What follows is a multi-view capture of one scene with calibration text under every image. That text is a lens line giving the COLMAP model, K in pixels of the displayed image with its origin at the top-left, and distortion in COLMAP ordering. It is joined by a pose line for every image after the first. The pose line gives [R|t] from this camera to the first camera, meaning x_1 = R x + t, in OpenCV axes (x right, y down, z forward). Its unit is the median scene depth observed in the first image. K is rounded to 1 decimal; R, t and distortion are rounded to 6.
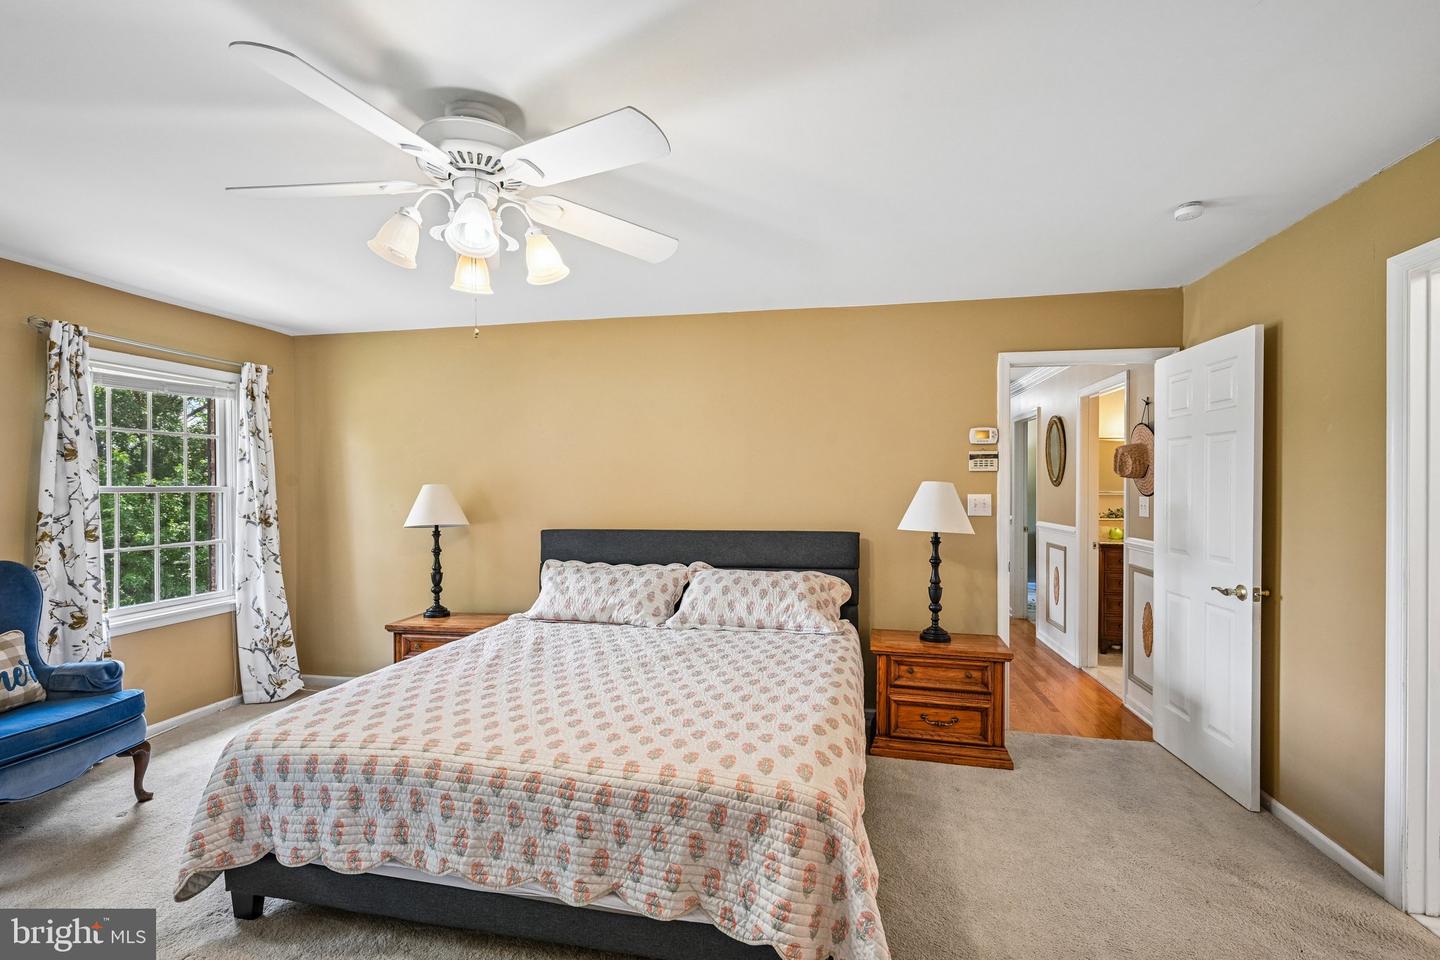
lens RADIAL K [[639.0, 0, 718.8], [0, 639.0, 489.4], [0, 0, 1]] dist [-0.001915, -0.000269]
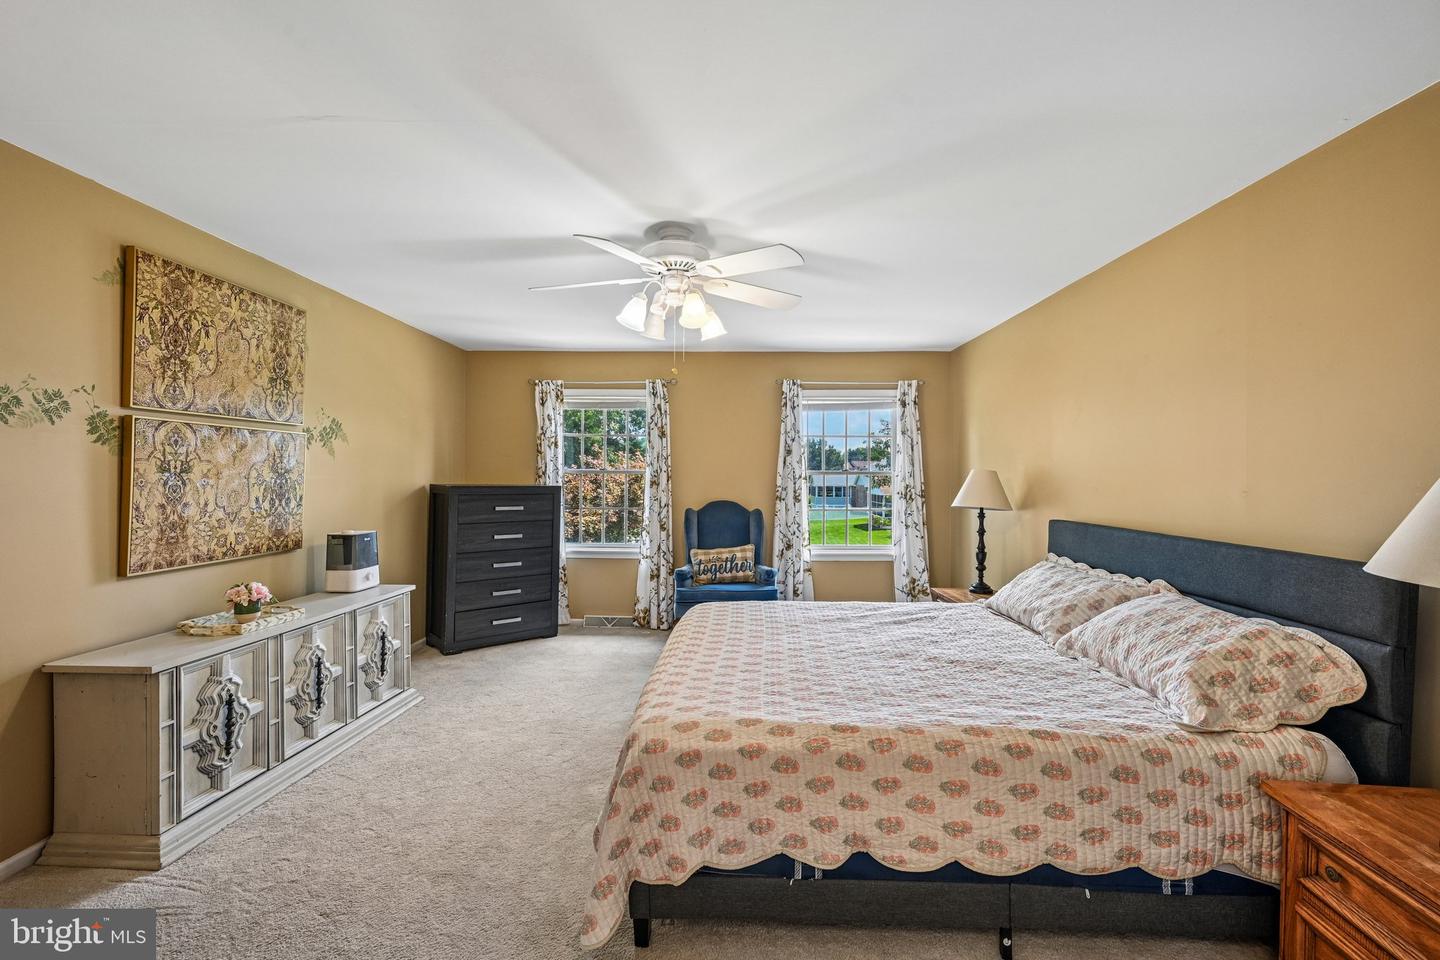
lens RADIAL K [[634.8, 0, 717.4], [0, 634.8, 473.7], [0, 0, 1]] dist [0.000423, 0.000222]
pose [[0.160042, 0.003849, -0.987103, 0.605019], [-0.007897, 0.999965, 0.002618, 0.000302], [0.987079, 0.007376, 0.160066, 0.440801]]
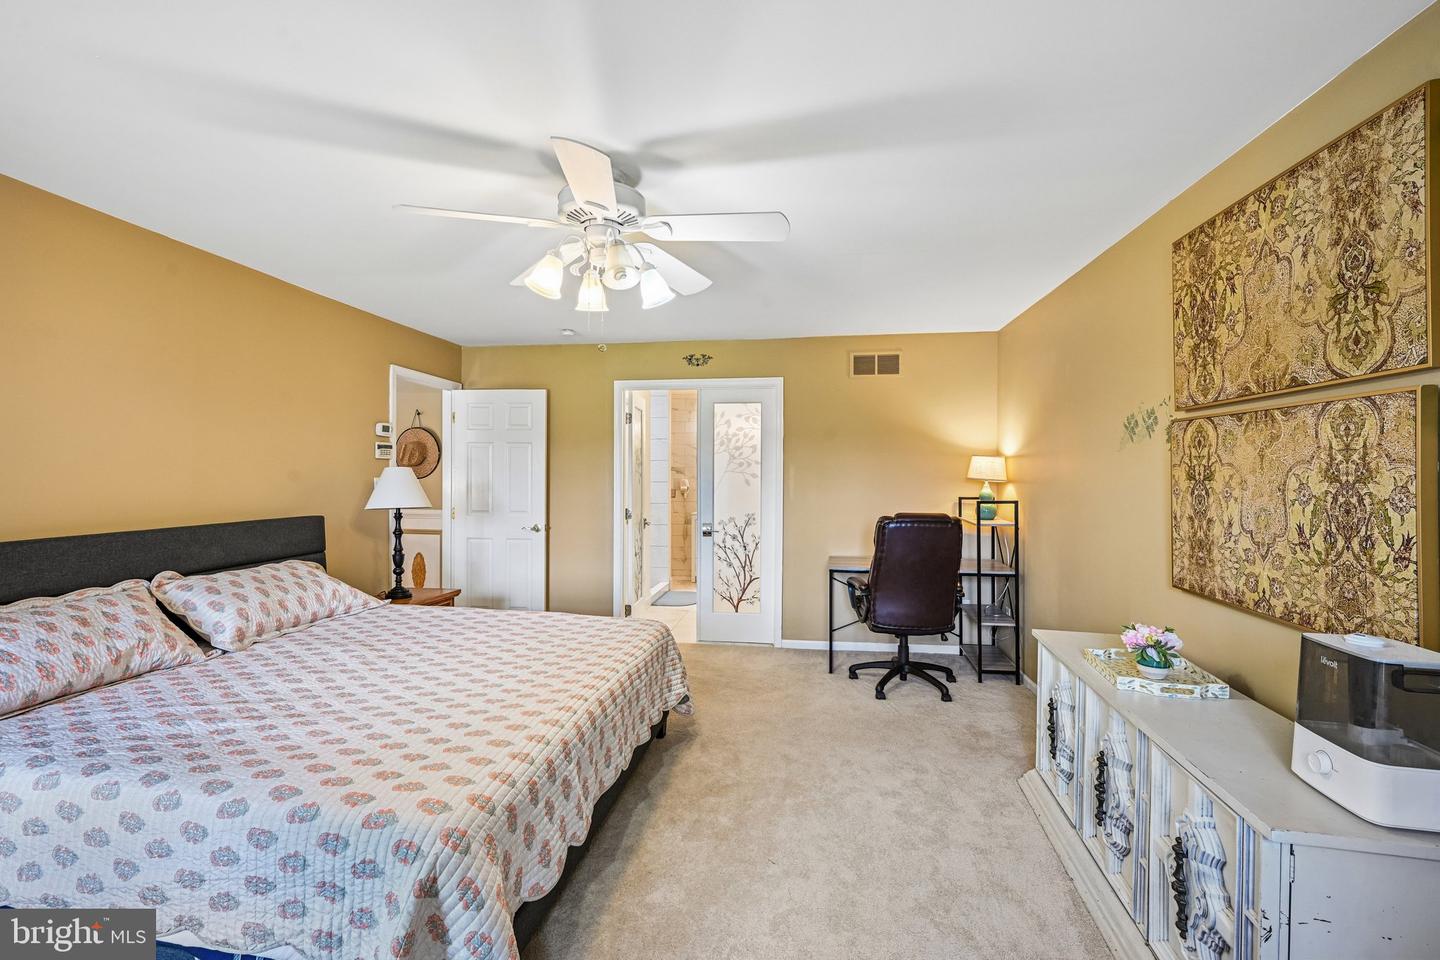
lens RADIAL K [[634.8, 0, 717.4], [0, 634.8, 473.7], [0, 0, 1]] dist [0.000423, 0.000222]
pose [[-0.051280, 0.002245, 0.998682, -0.842529], [-0.001477, 0.999996, -0.002324, 0.002104], [-0.998683, -0.001594, -0.051276, 0.431419]]
